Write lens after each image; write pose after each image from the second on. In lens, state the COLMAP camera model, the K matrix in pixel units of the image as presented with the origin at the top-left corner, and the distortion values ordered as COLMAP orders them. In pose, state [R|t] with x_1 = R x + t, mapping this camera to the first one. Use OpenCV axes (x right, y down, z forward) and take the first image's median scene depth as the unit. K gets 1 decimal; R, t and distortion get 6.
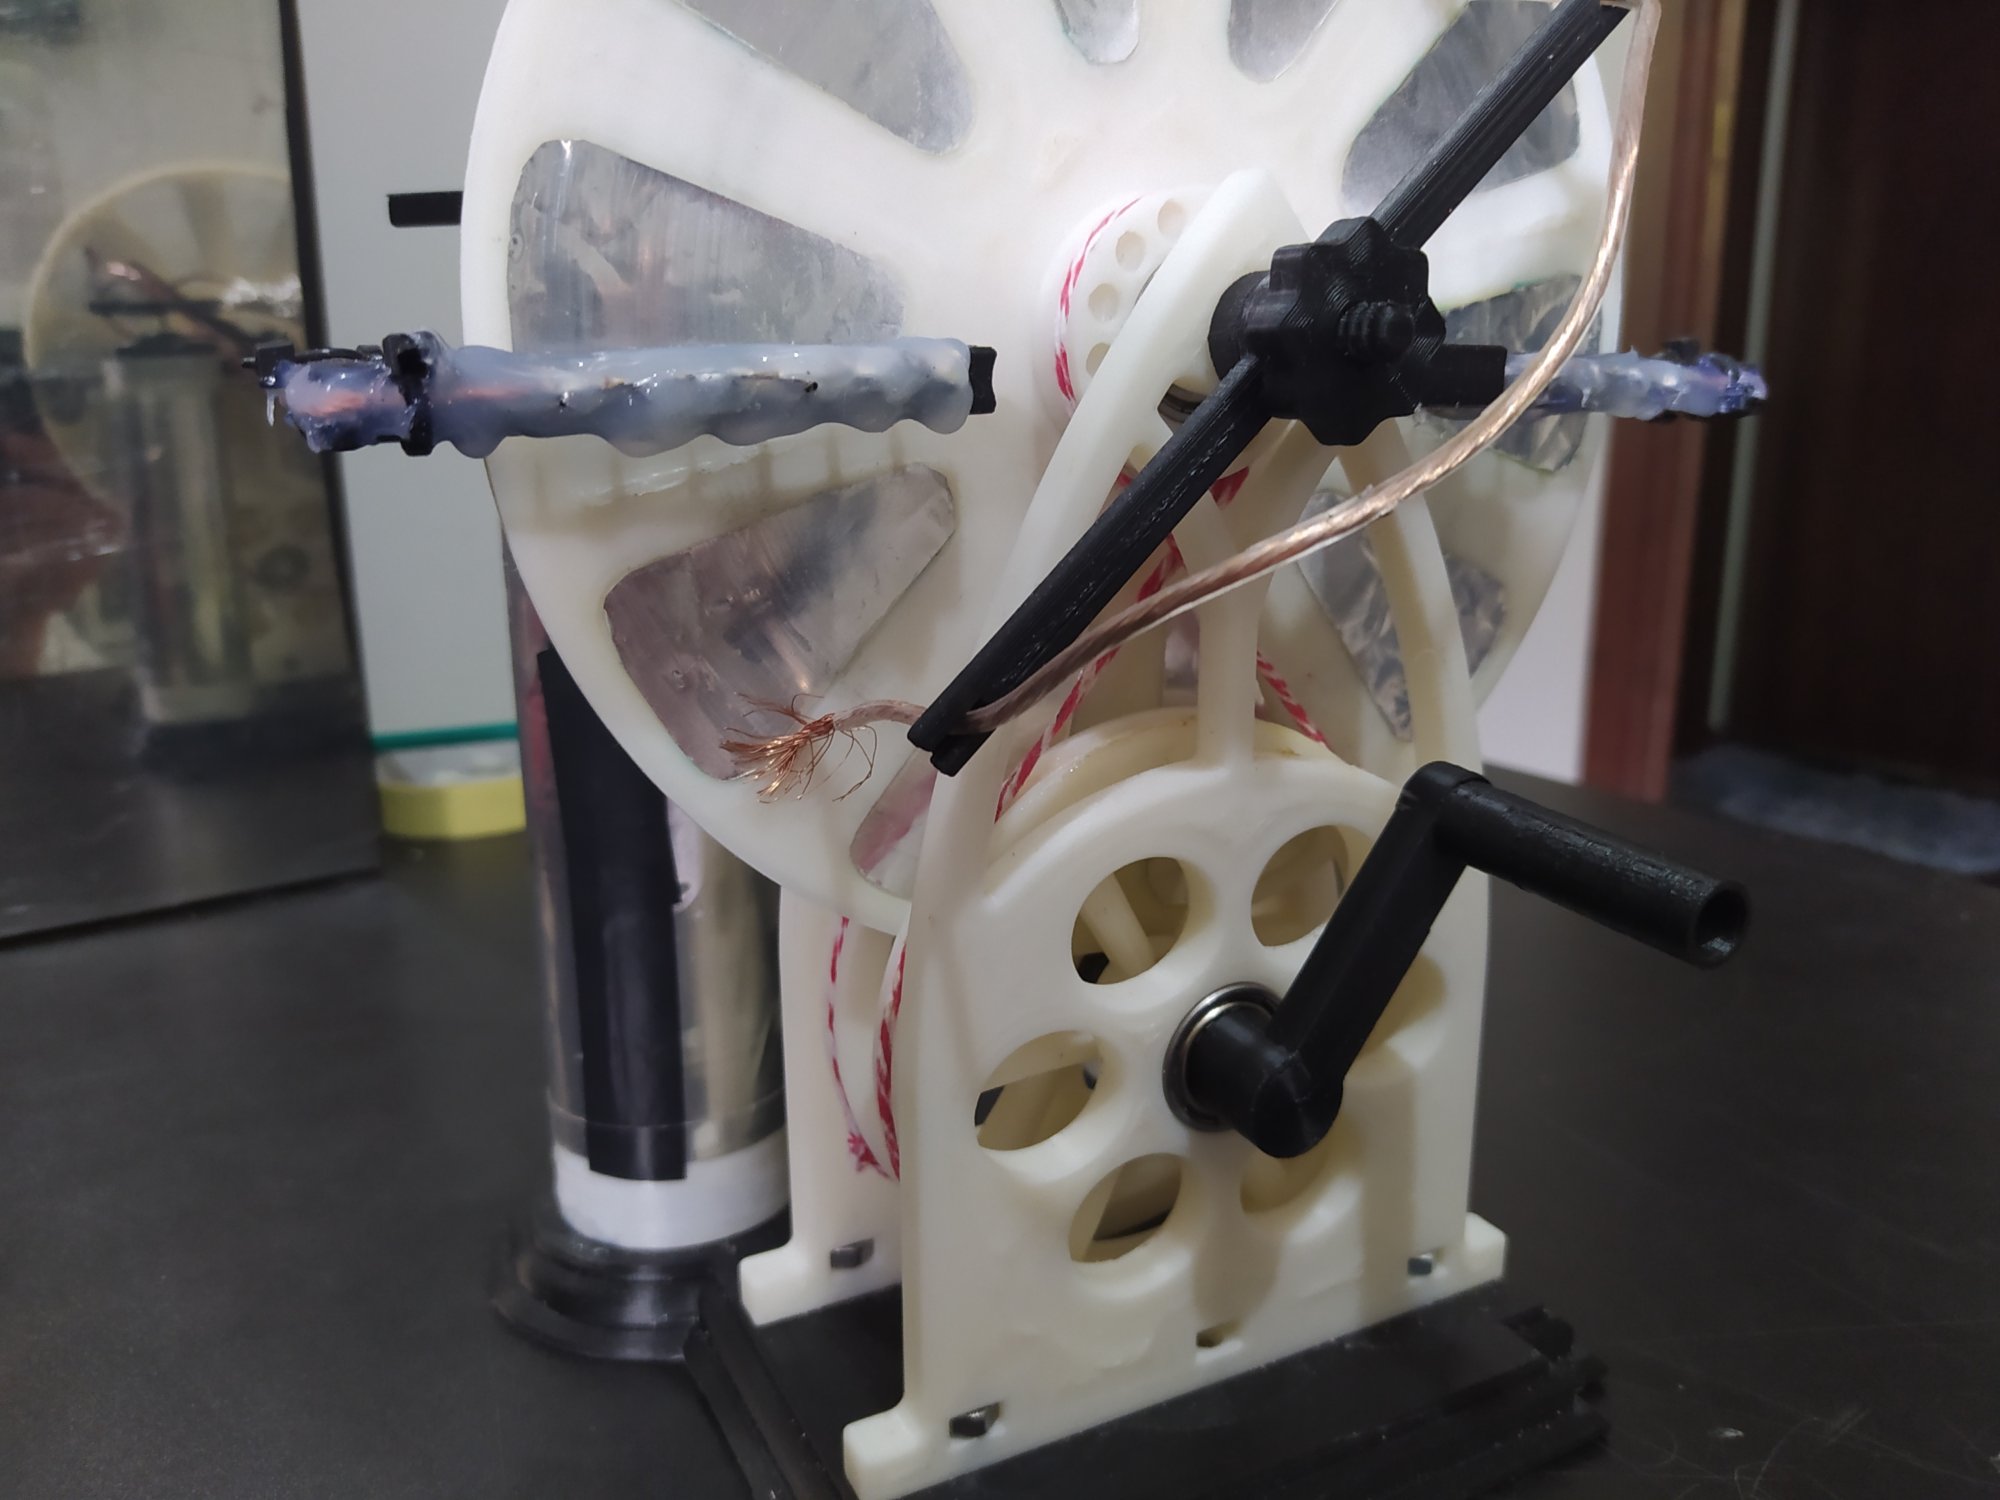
lens RADIAL K [[1614.6, 0, 1031.7], [0, 1614.6, 750.5], [0, 0, 1]] dist [-0.007497, -0.004019]
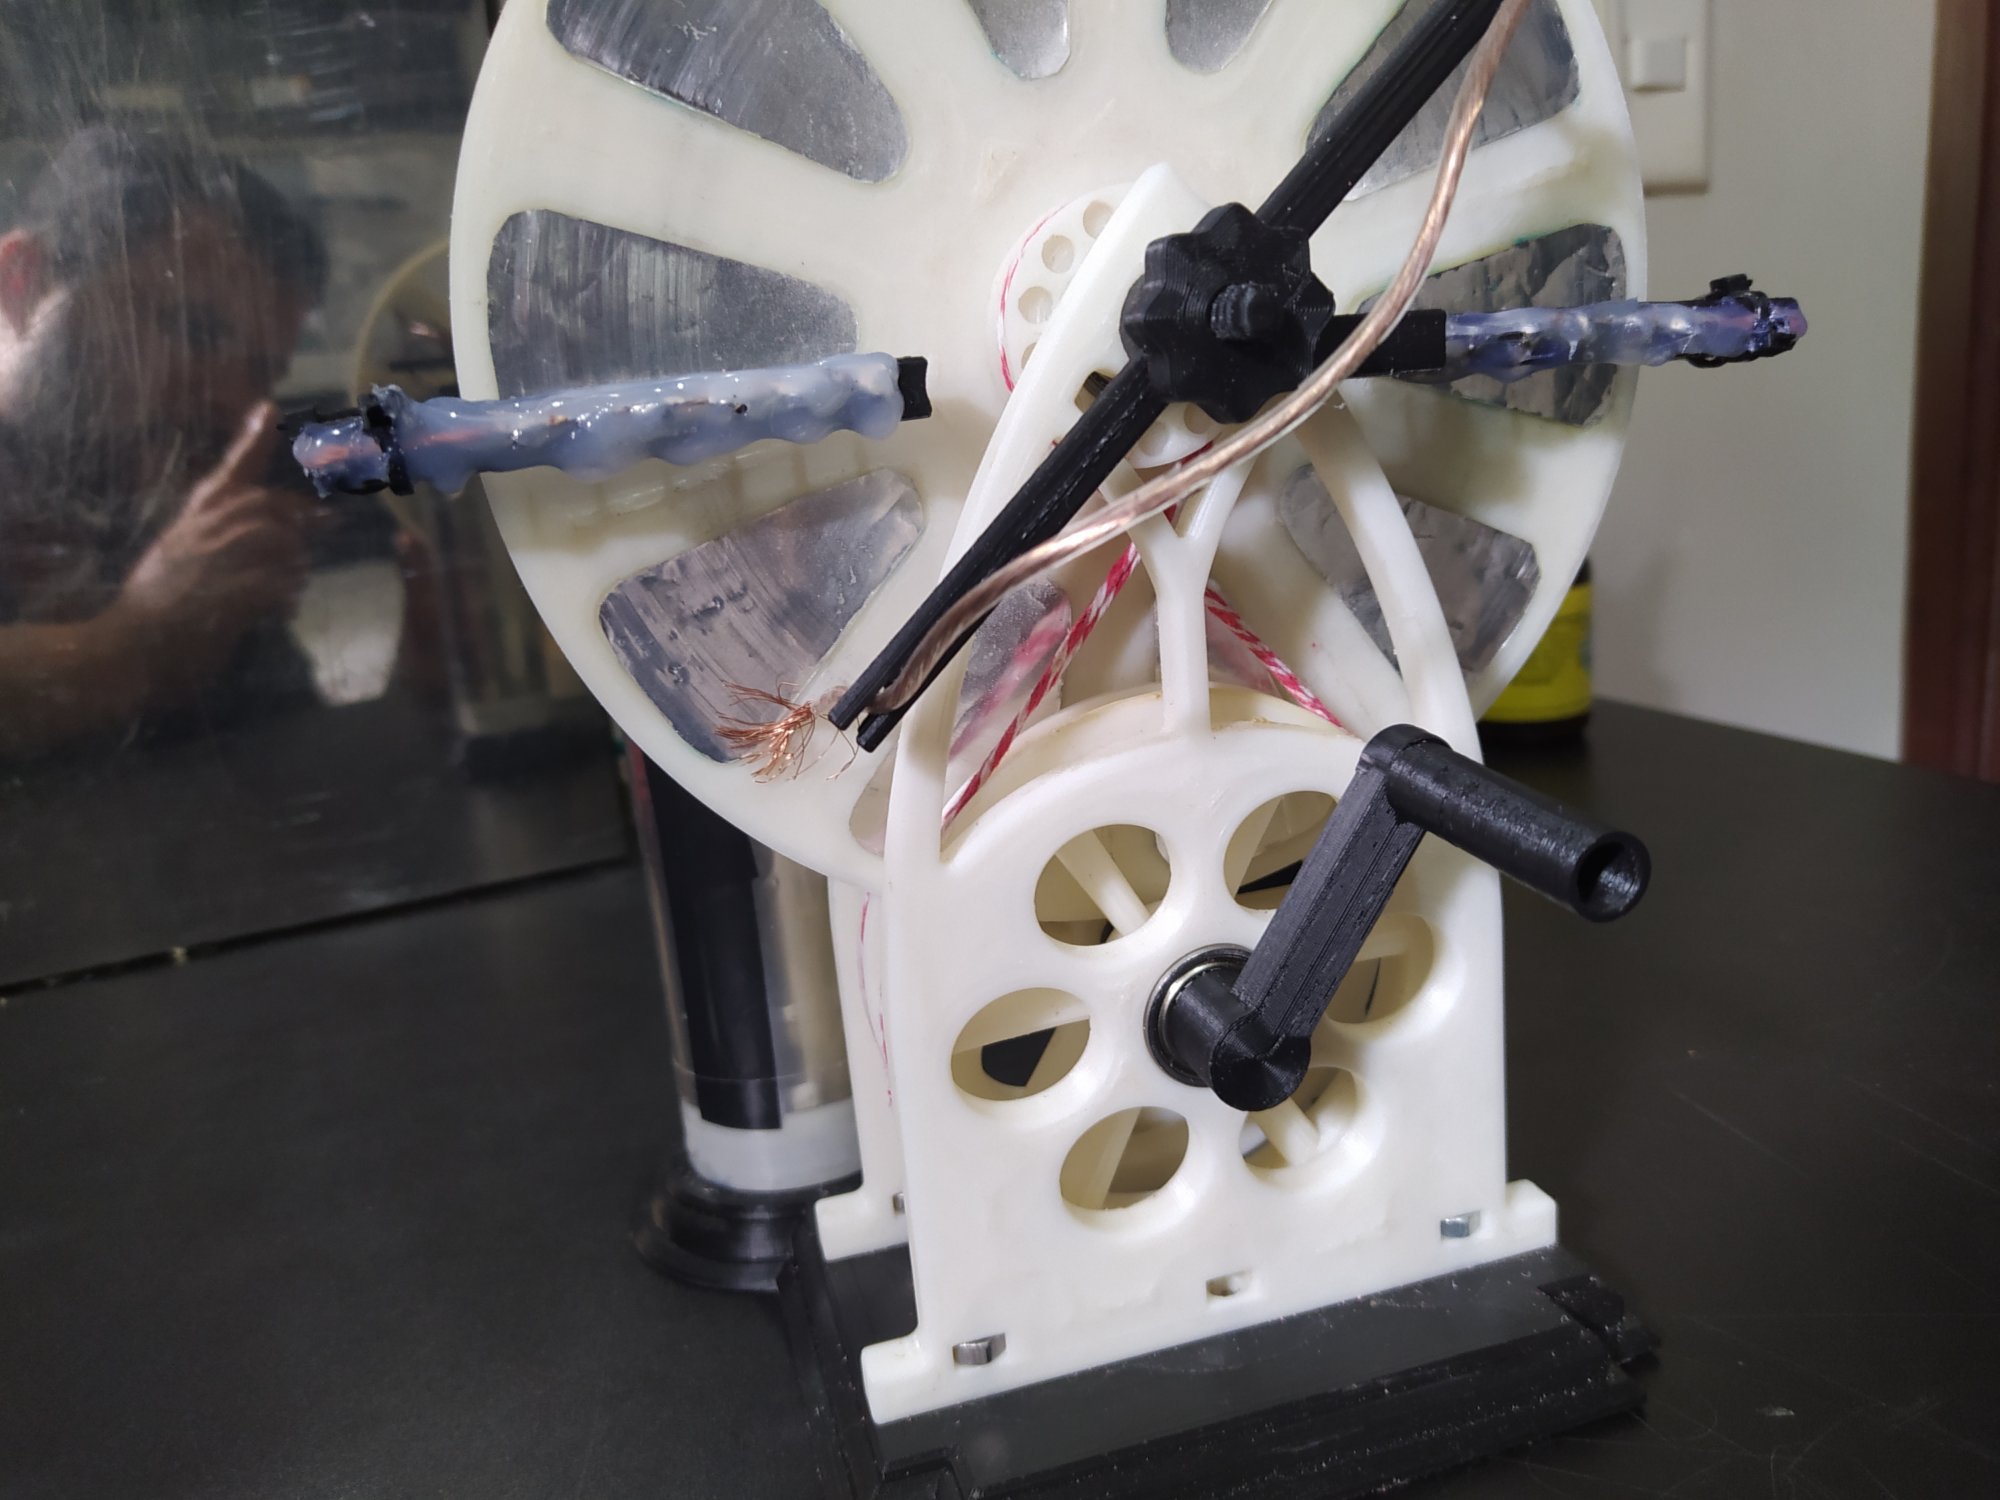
lens RADIAL K [[1614.6, 0, 1031.7], [0, 1614.6, 750.5], [0, 0, 1]] dist [-0.007497, -0.004019]
pose [[0.973979, -0.029672, -0.224686, 0.263328], [0.031902, 0.999471, 0.006300, 0.009273], [0.224381, -0.013304, 0.974411, -0.039877]]
